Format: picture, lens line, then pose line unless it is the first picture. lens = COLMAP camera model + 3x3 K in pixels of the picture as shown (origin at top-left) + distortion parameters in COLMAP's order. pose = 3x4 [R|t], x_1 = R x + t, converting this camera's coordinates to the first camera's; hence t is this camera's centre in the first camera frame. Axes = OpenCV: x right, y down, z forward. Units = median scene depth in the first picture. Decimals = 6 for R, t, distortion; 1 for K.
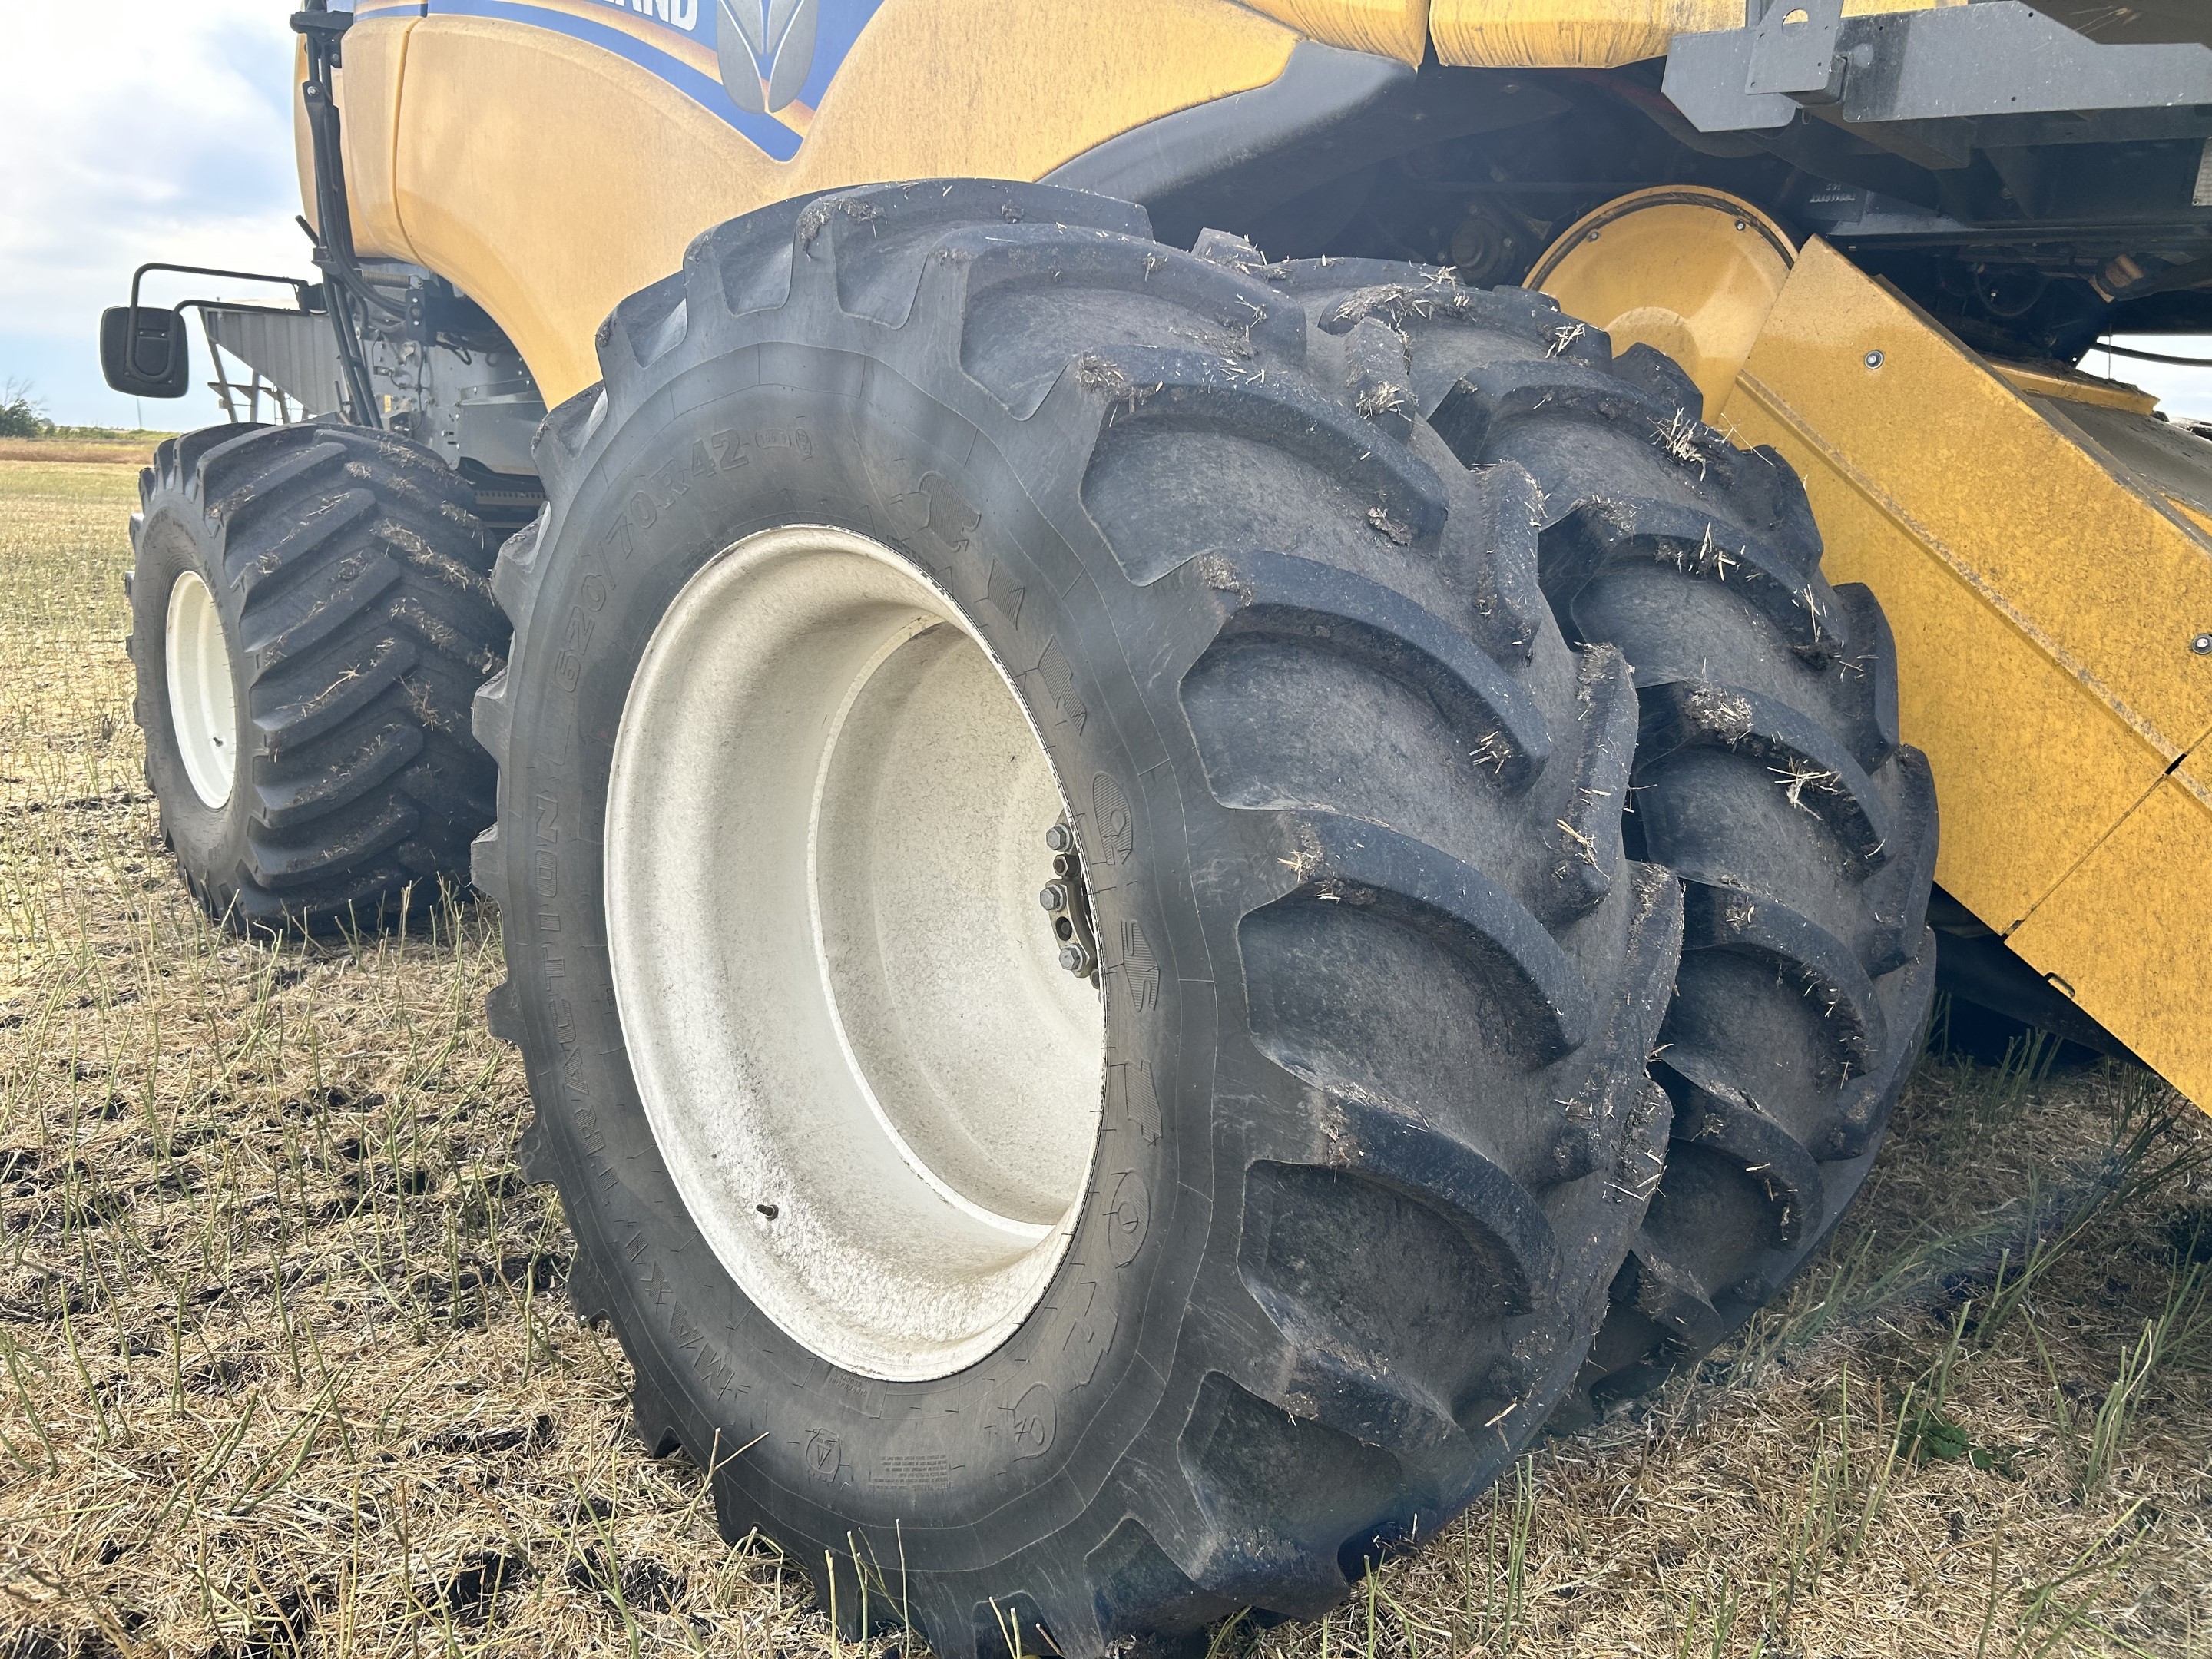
lens RADIAL K [[1686.4, 0, 1106.0], [0, 1686.4, 829.5], [0, 0, 1]] dist [0.037591, -0.003101]
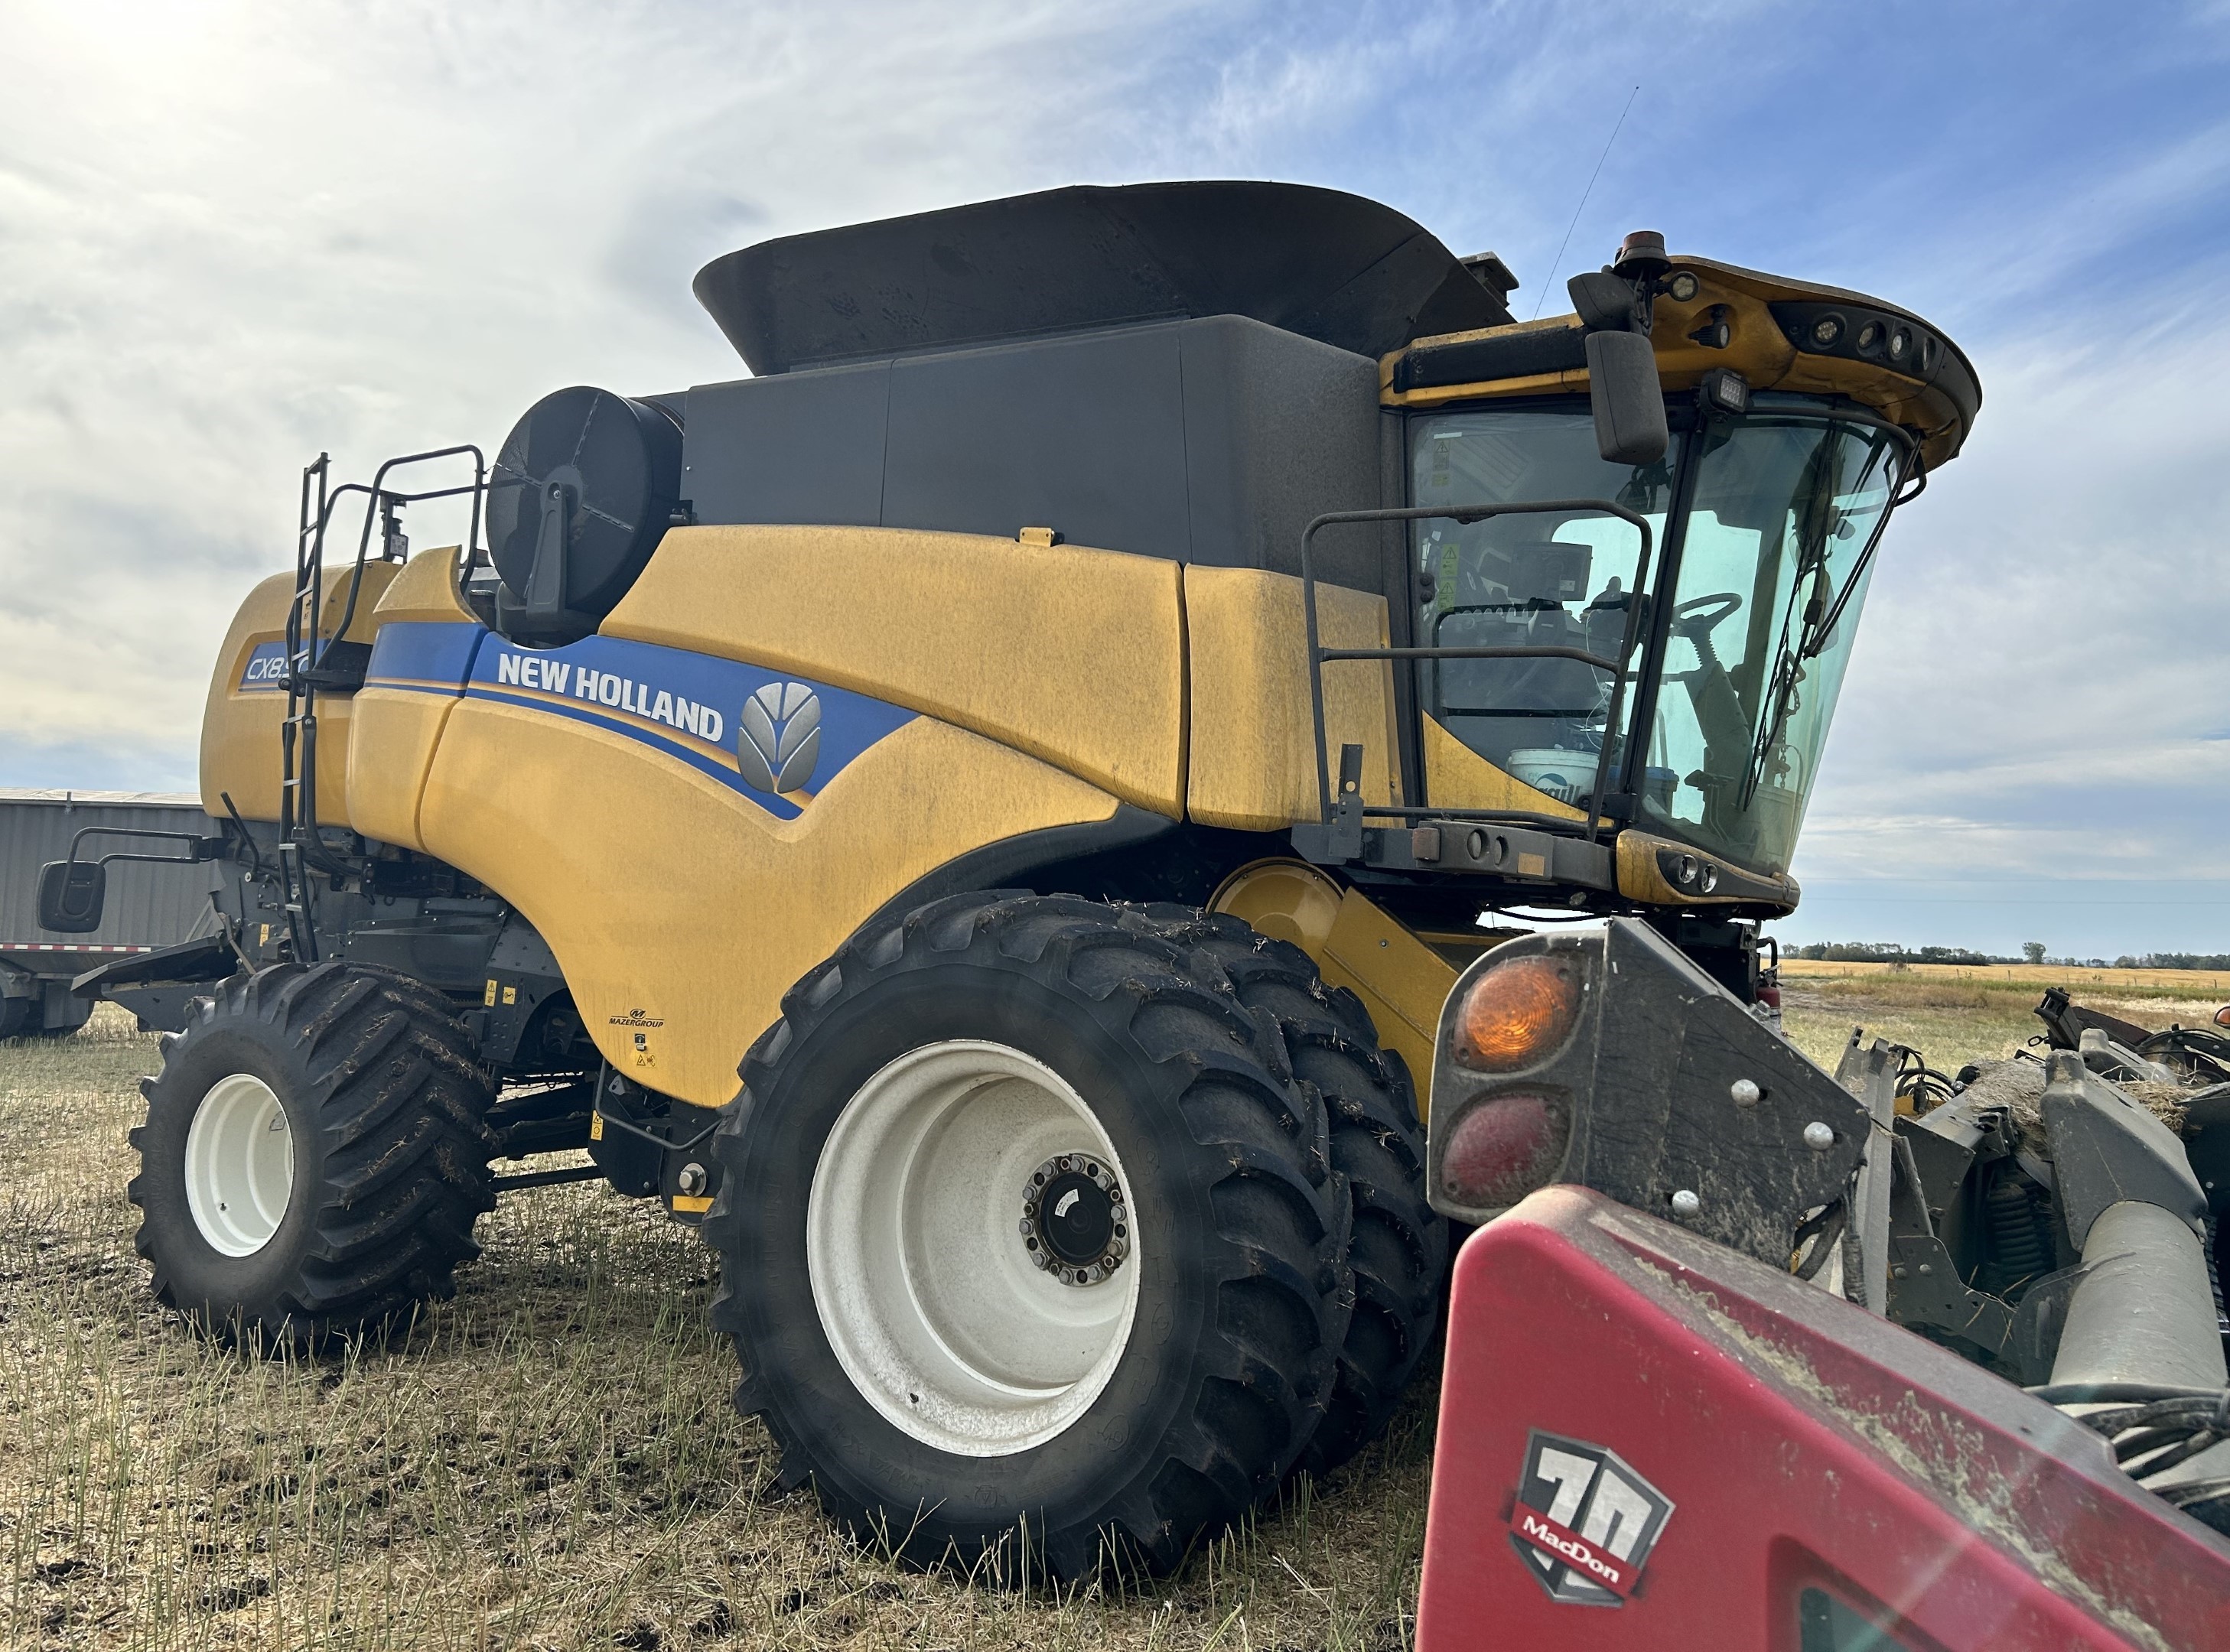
lens RADIAL K [[1791.1, 0, 1079.8], [0, 1791.1, 721.0], [0, 0, 1]] dist [0.093280, -0.178692]
pose [[0.964246, 0.014712, 0.264600, -0.647732], [0.068842, 0.950275, -0.303709, 0.148734], [-0.255911, 0.311066, 0.915286, -1.319338]]
